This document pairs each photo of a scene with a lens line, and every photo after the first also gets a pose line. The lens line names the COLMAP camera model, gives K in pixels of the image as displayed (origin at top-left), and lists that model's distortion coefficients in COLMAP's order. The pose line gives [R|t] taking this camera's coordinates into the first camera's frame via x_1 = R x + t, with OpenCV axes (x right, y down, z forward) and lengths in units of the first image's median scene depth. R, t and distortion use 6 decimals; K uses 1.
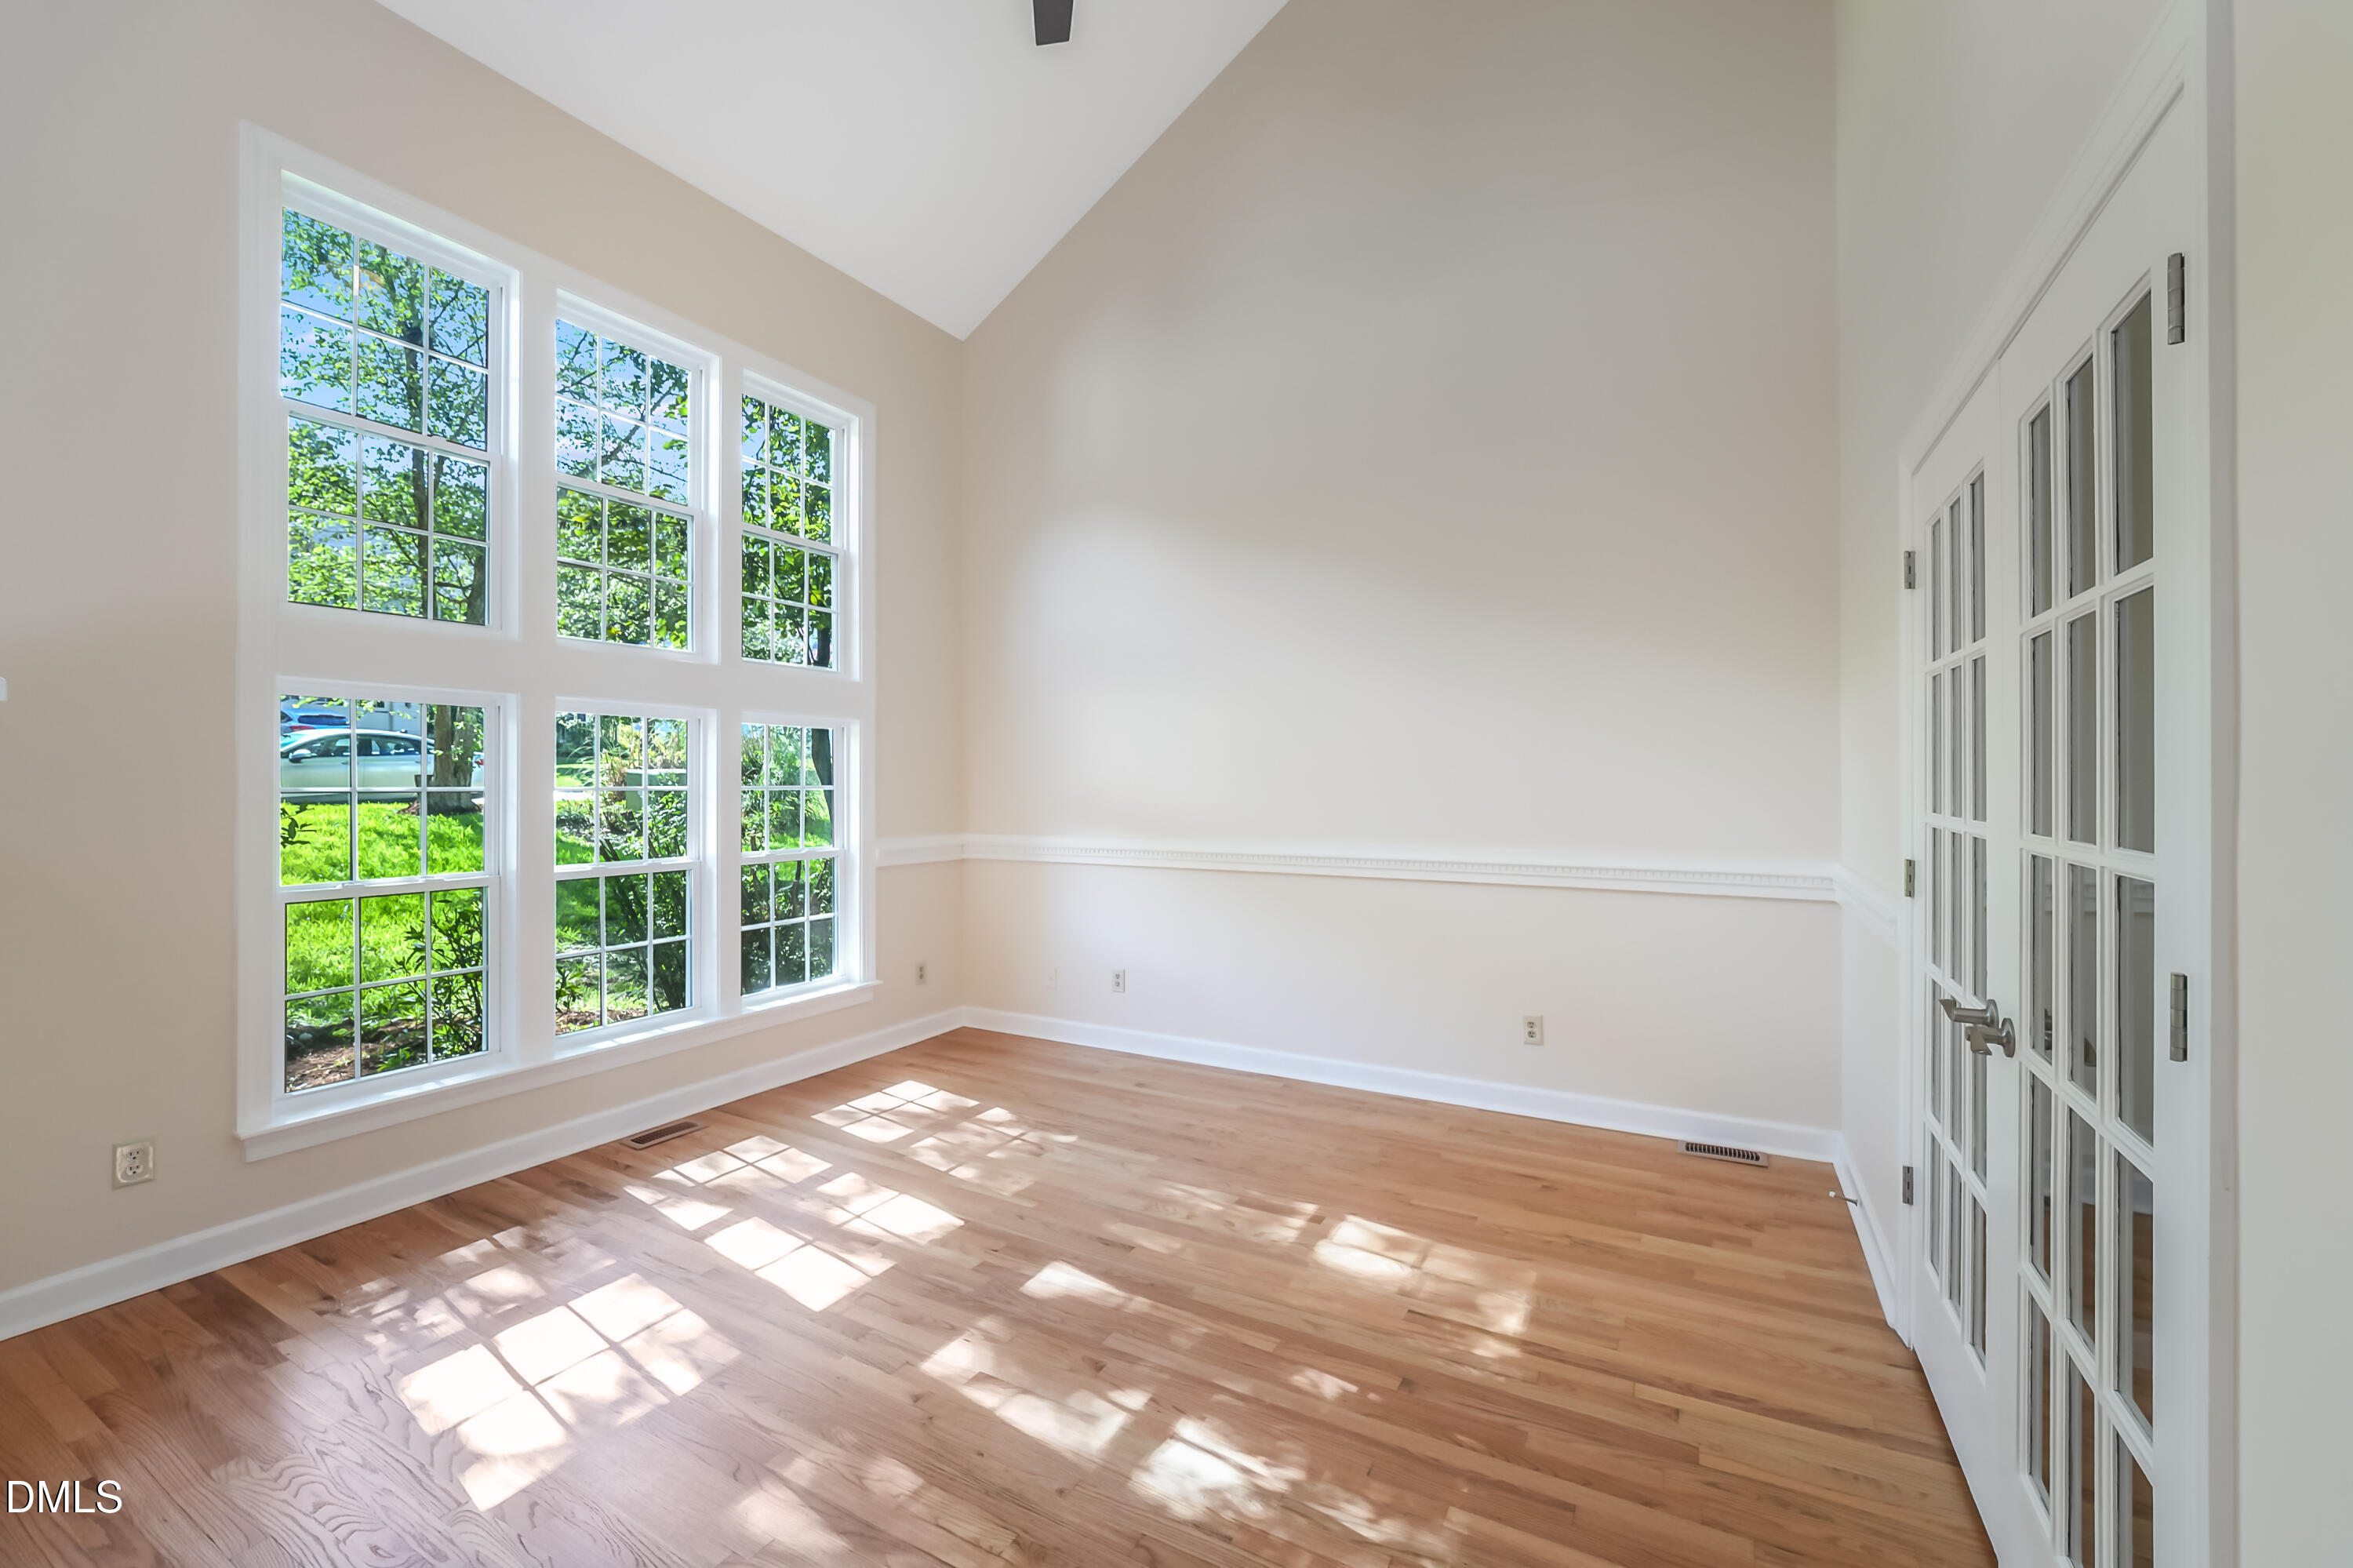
lens RADIAL K [[959.8, 0, 1178.2], [0, 959.8, 782.8], [0, 0, 1]] dist [-0.014420, 0.003402]
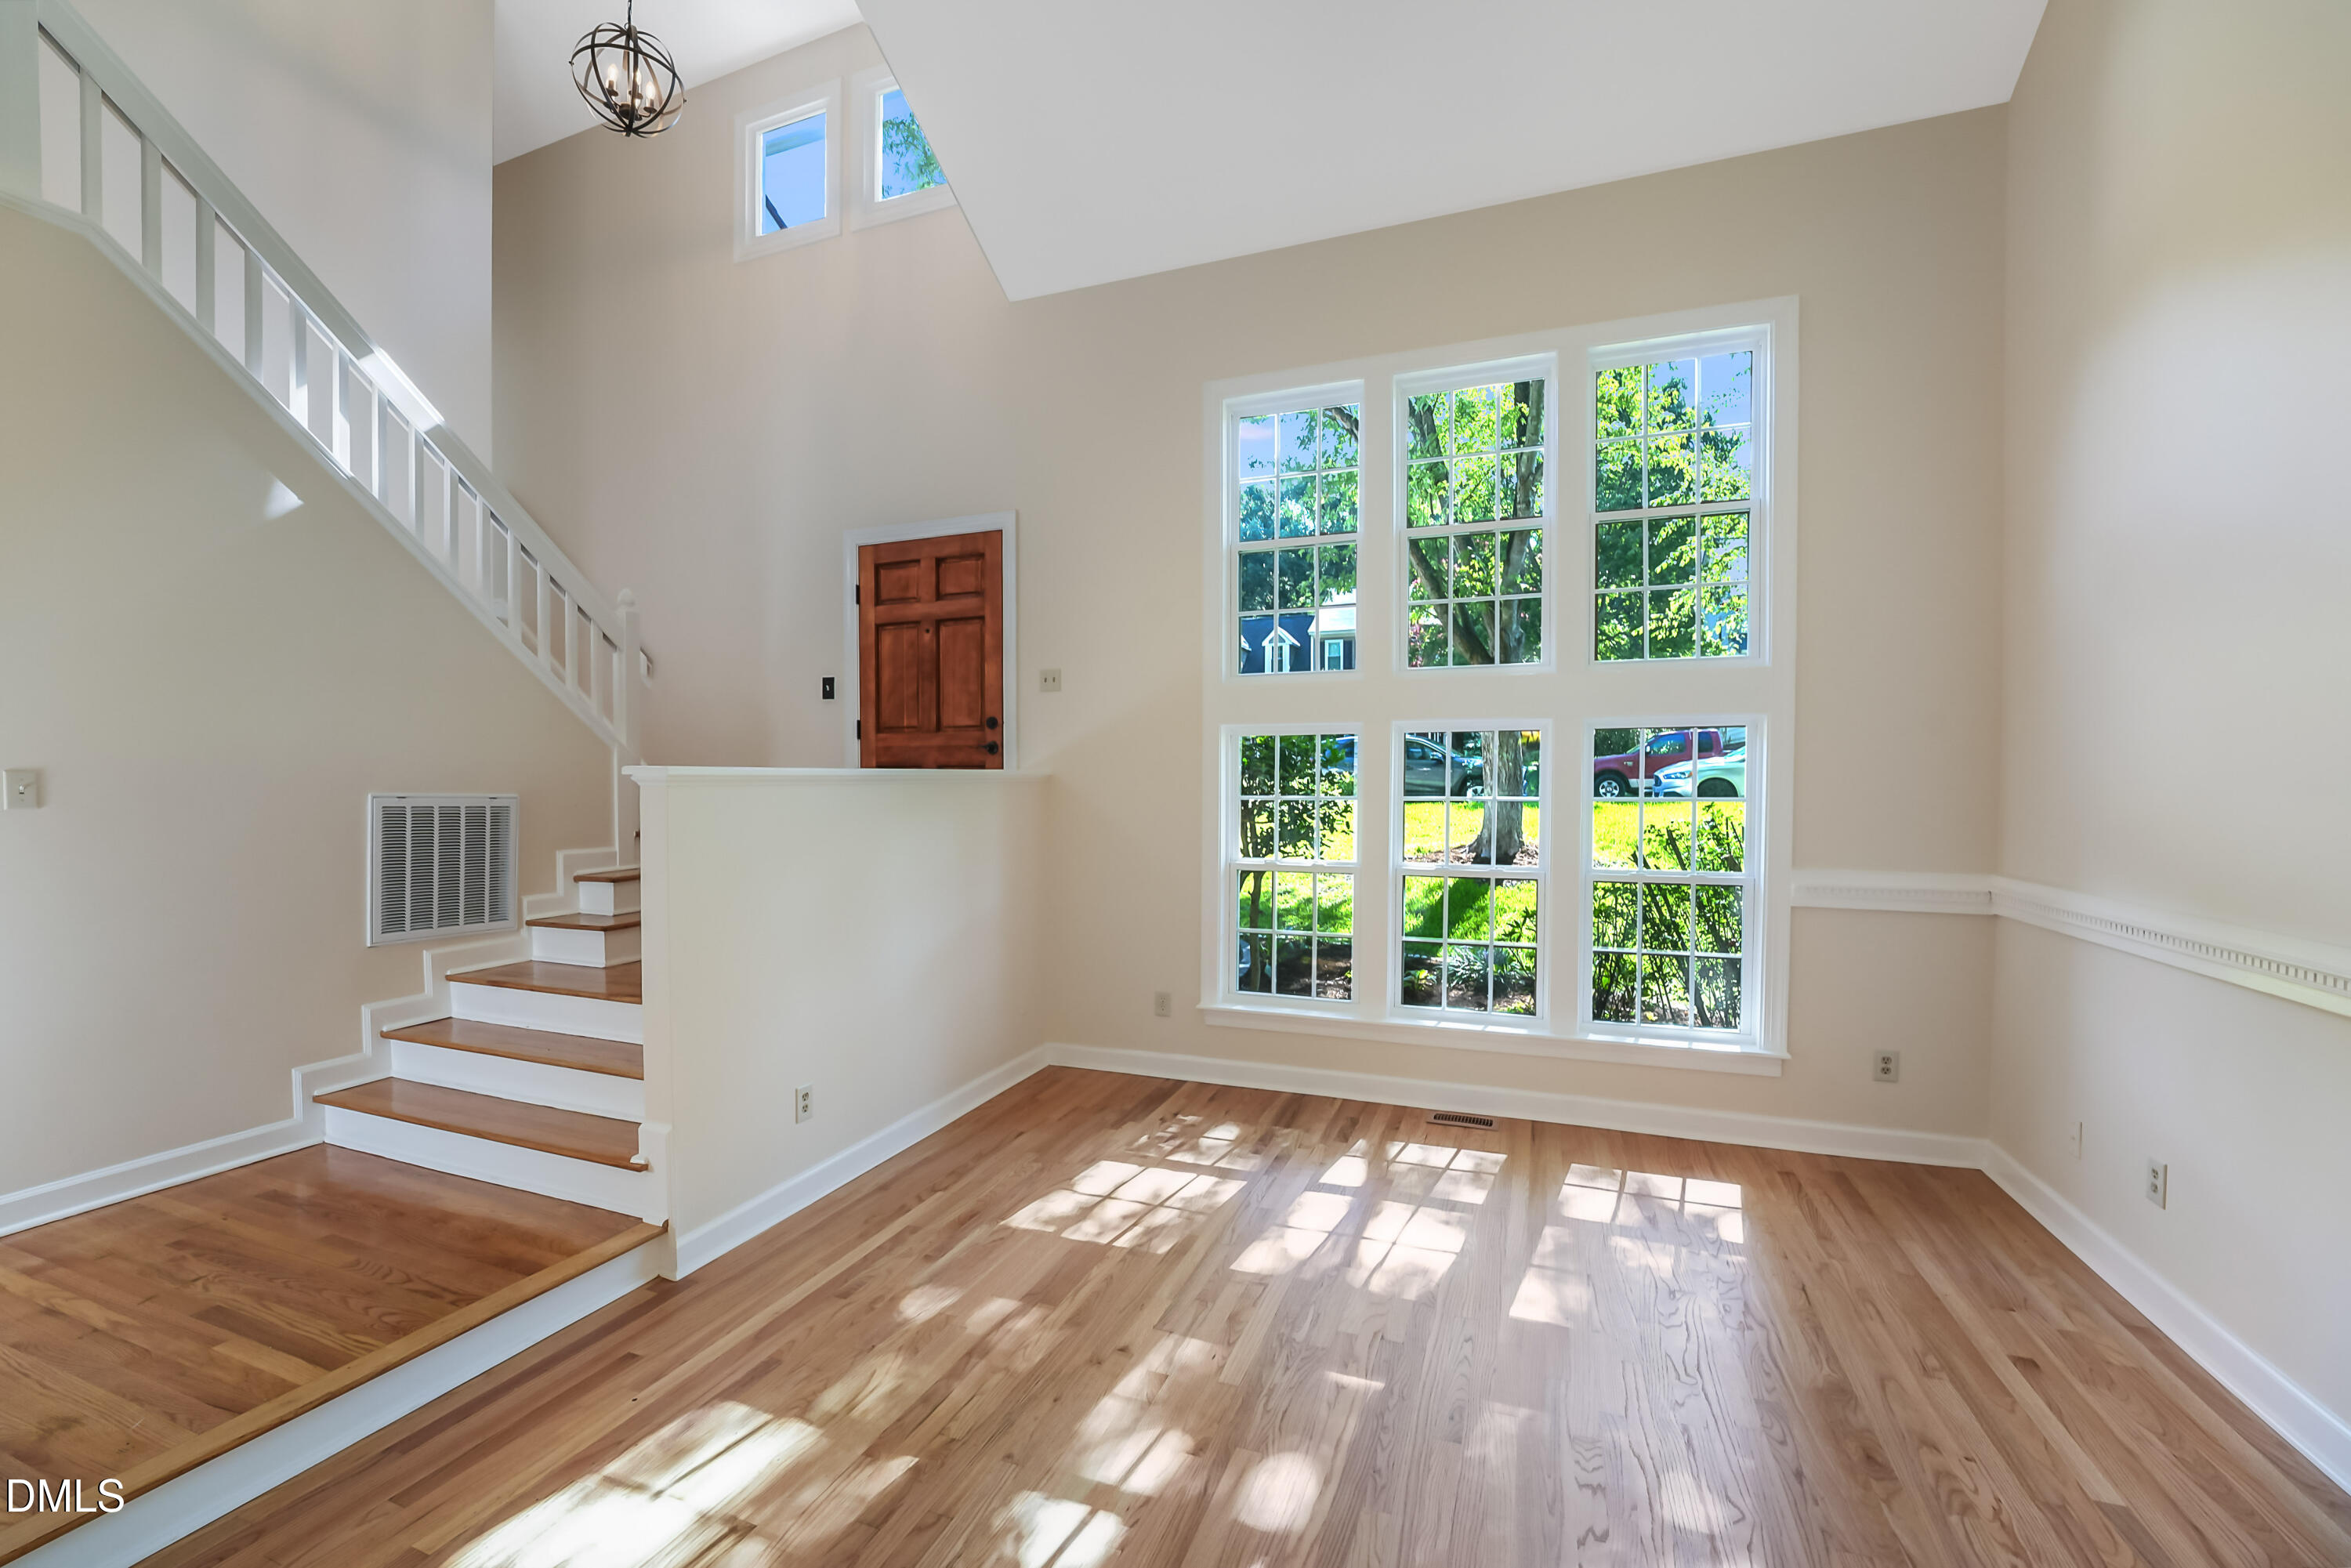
lens RADIAL K [[958.9, 0, 1172.5], [0, 958.9, 817.7], [0, 0, 1]] dist [-0.014420, 0.003402]
pose [[0.143302, 0.030071, -0.989222, 0.585704], [-0.004469, 0.999548, 0.029737, -0.005004], [0.989669, 0.000160, 0.143372, 0.647763]]
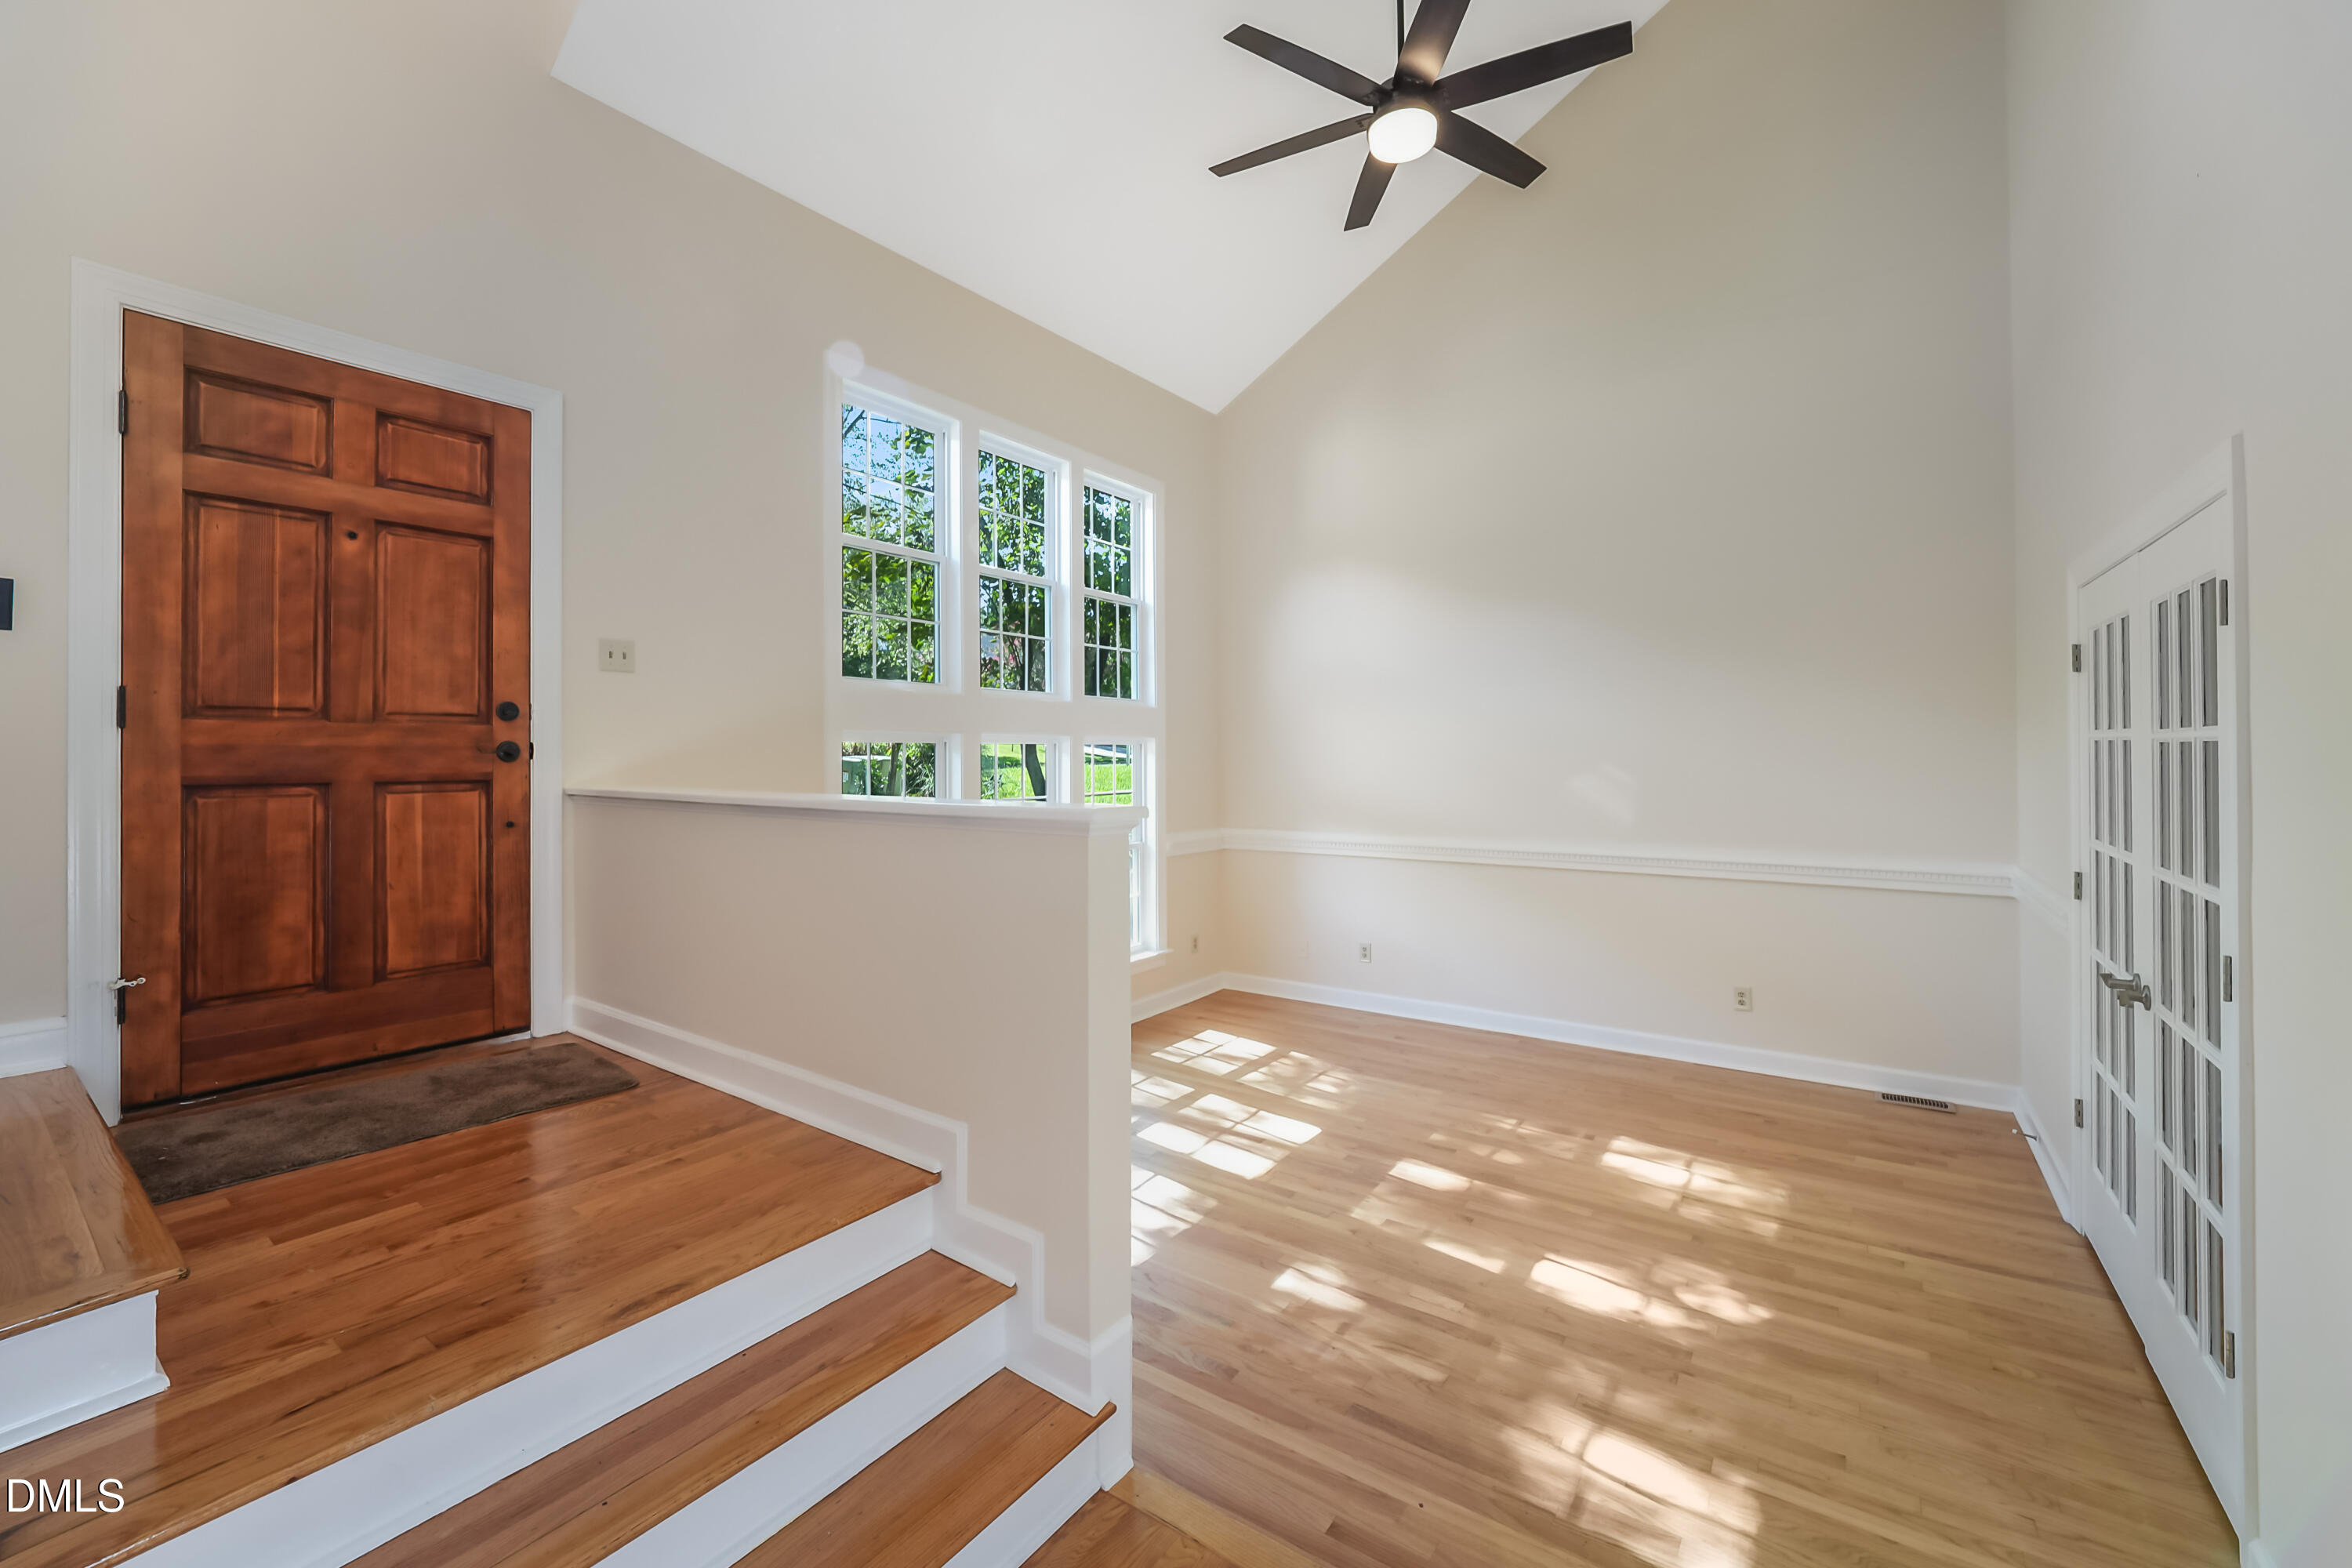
lens RADIAL K [[959.4, 0, 1182.7], [0, 959.4, 750.9], [0, 0, 1]] dist [-0.014420, 0.003402]
pose [[0.994423, -0.004785, -0.105354, -0.265021], [0.004241, 0.999976, -0.005394, -0.066571], [0.105378, 0.004917, 0.994420, -0.356706]]
